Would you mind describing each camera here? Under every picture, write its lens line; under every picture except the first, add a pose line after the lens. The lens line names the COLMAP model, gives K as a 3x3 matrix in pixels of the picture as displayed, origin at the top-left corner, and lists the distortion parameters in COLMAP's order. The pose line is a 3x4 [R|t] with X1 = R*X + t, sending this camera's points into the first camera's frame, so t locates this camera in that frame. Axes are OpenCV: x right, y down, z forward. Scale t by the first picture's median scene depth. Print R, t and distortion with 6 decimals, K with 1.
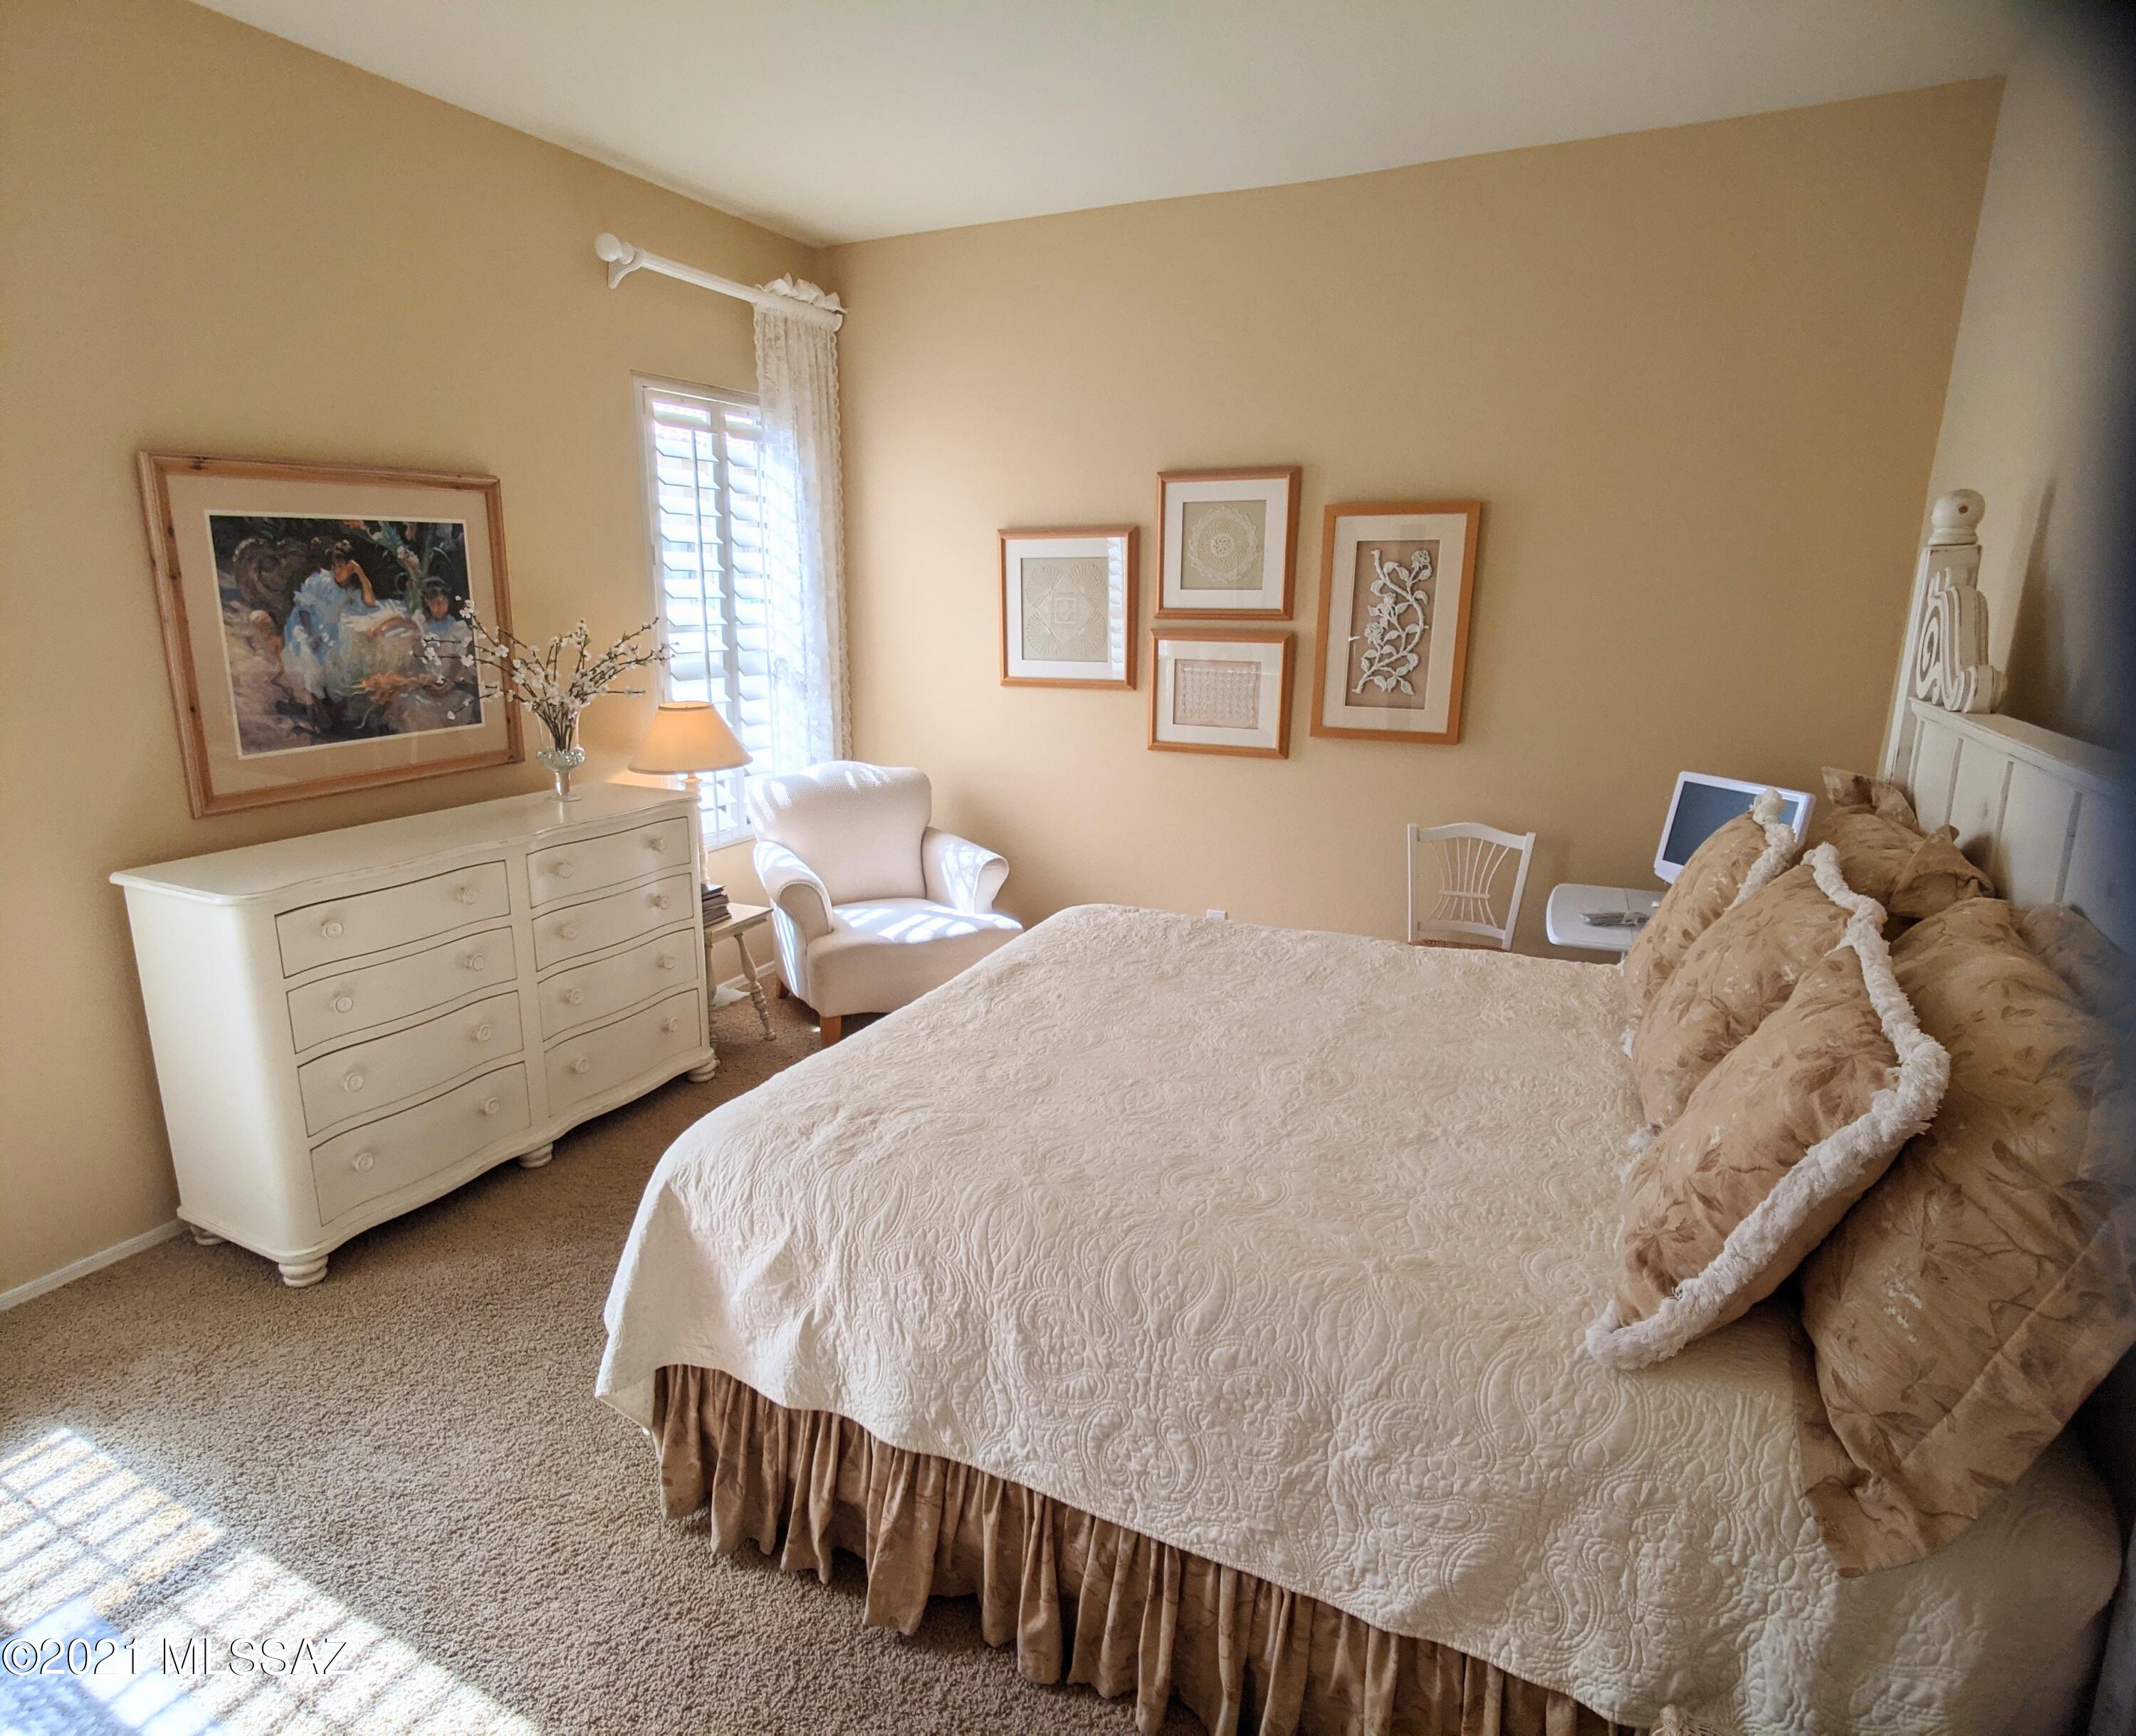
lens RADIAL K [[1211.9, 0, 999.8], [0, 1211.9, 889.7], [0, 0, 1]] dist [-0.005146, 0.003983]
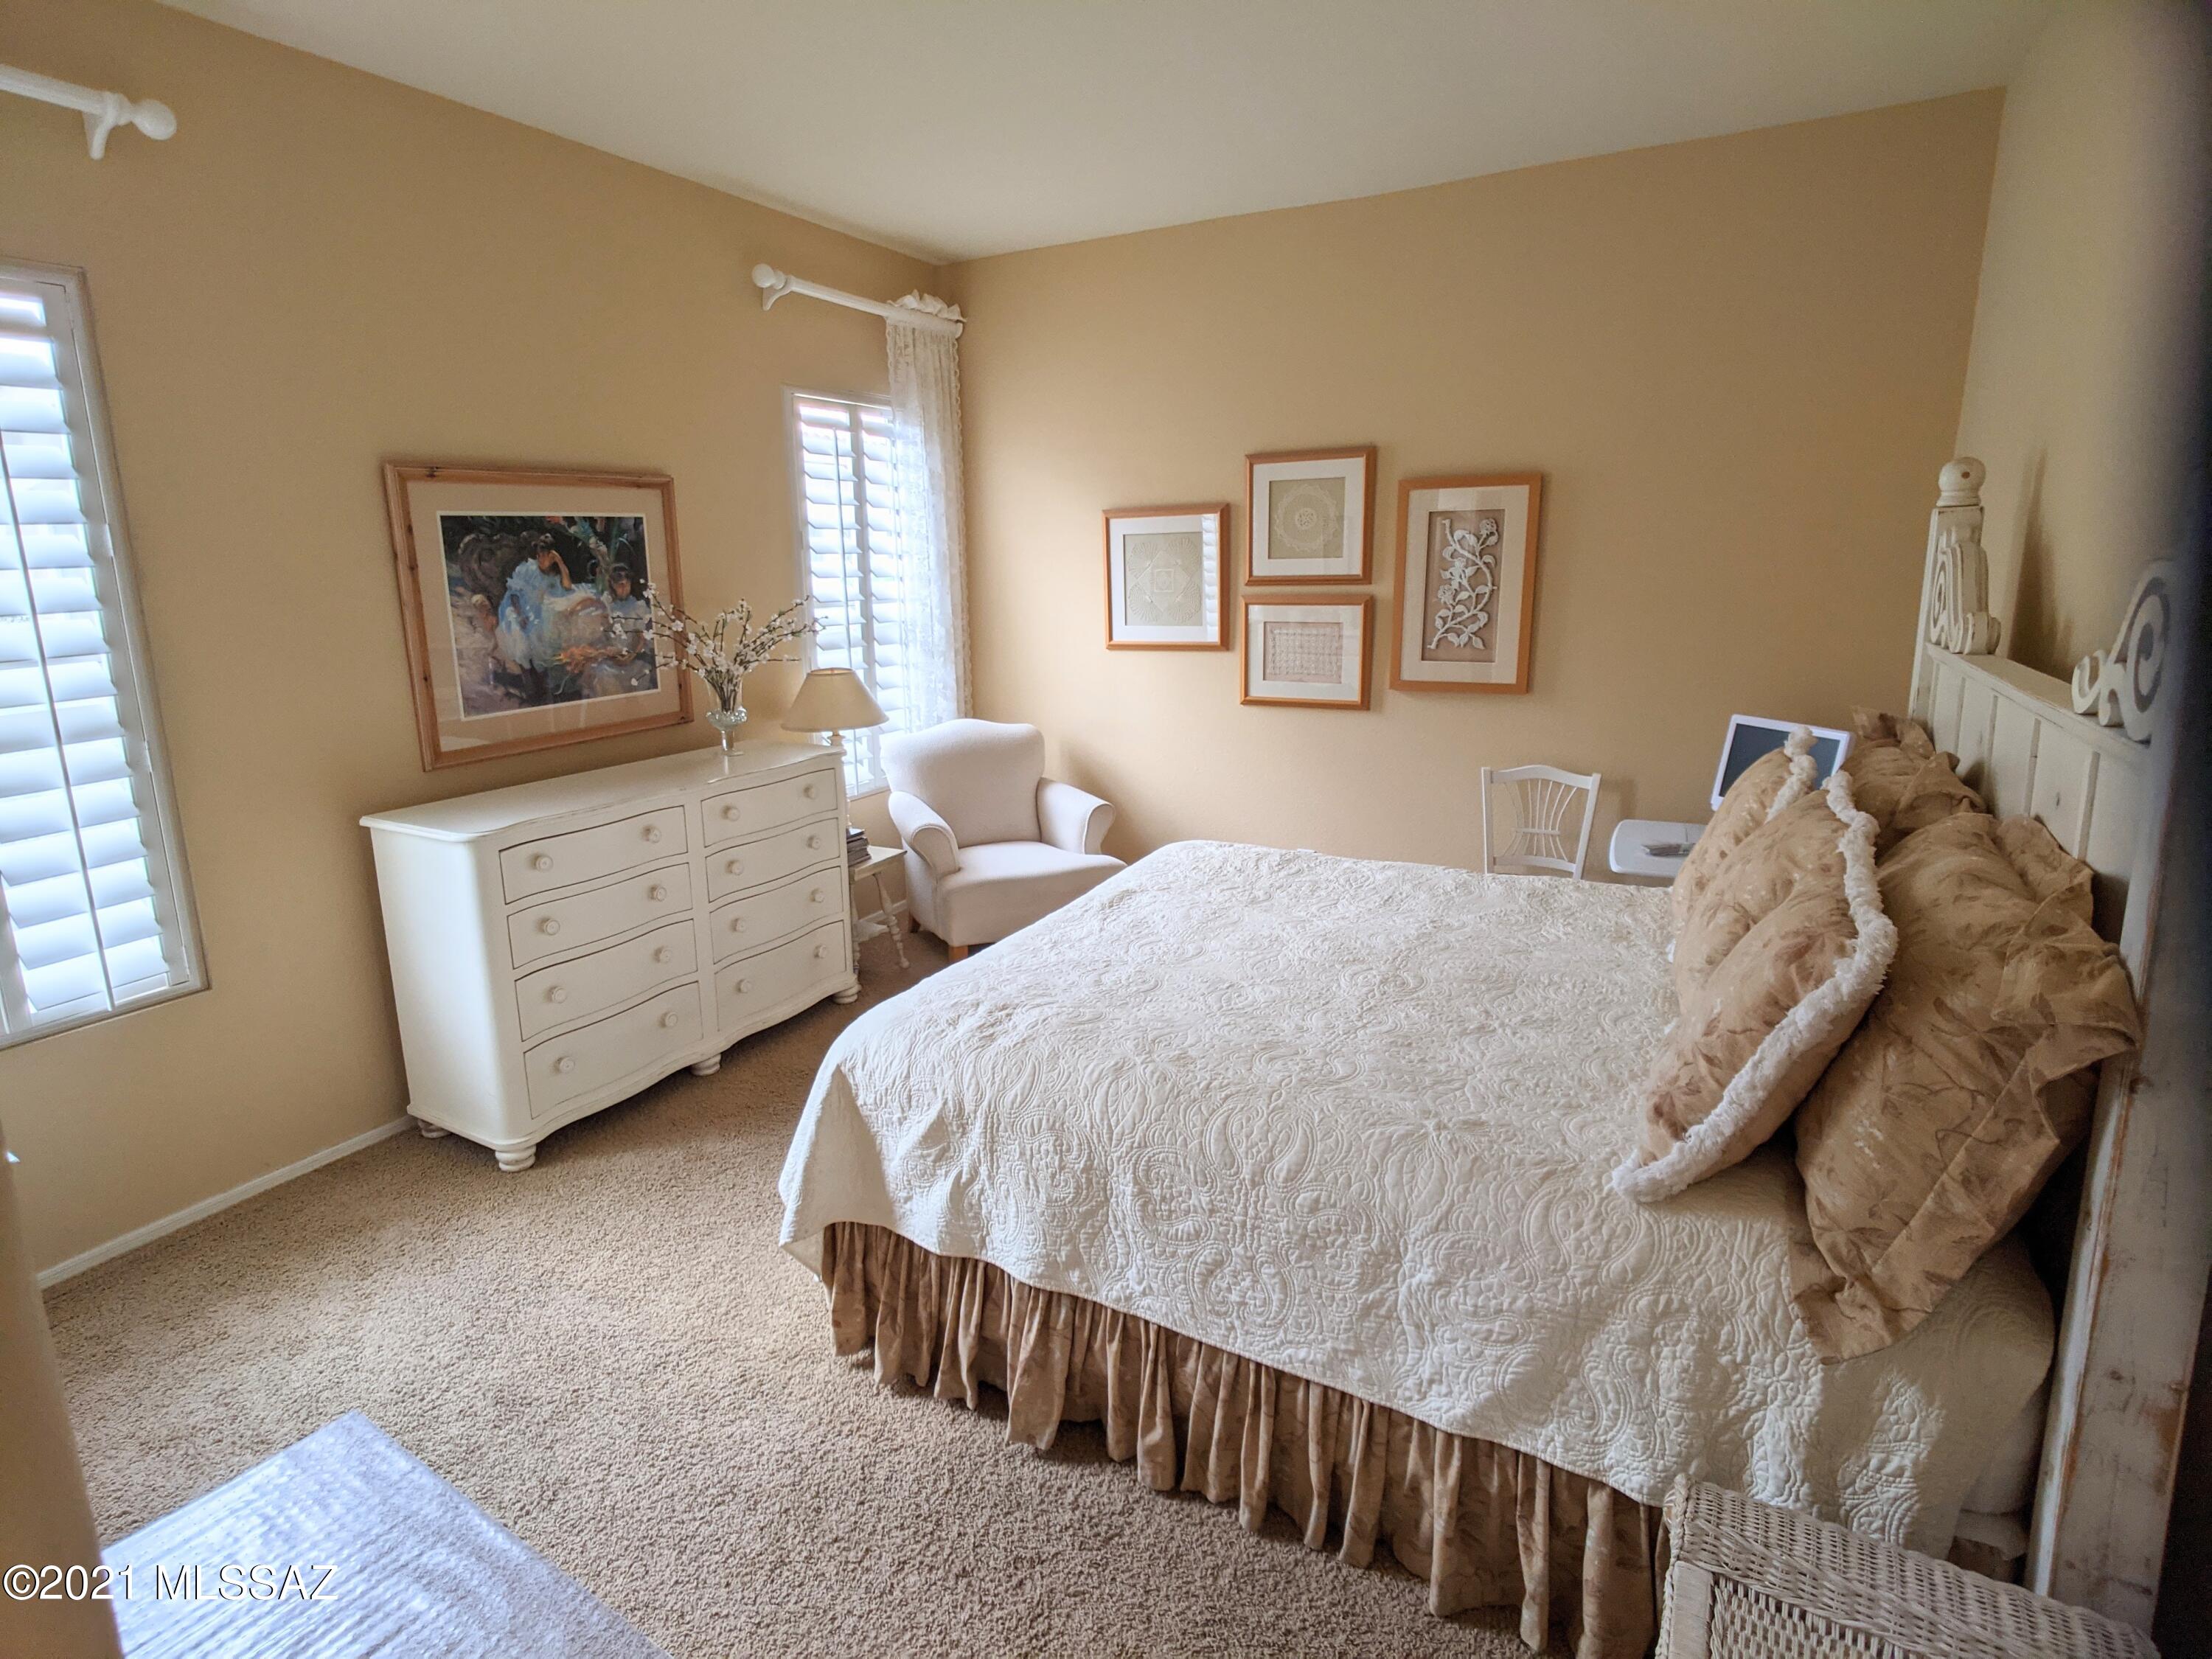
lens RADIAL K [[1160.8, 0, 1050.6], [0, 1160.8, 810.9], [0, 0, 1]] dist [0.025179, -0.026803]
pose [[0.998929, -0.011899, -0.044710, -0.010640], [0.010525, 0.999469, -0.030835, 0.028756], [0.045053, 0.030331, 0.998524, -0.143204]]
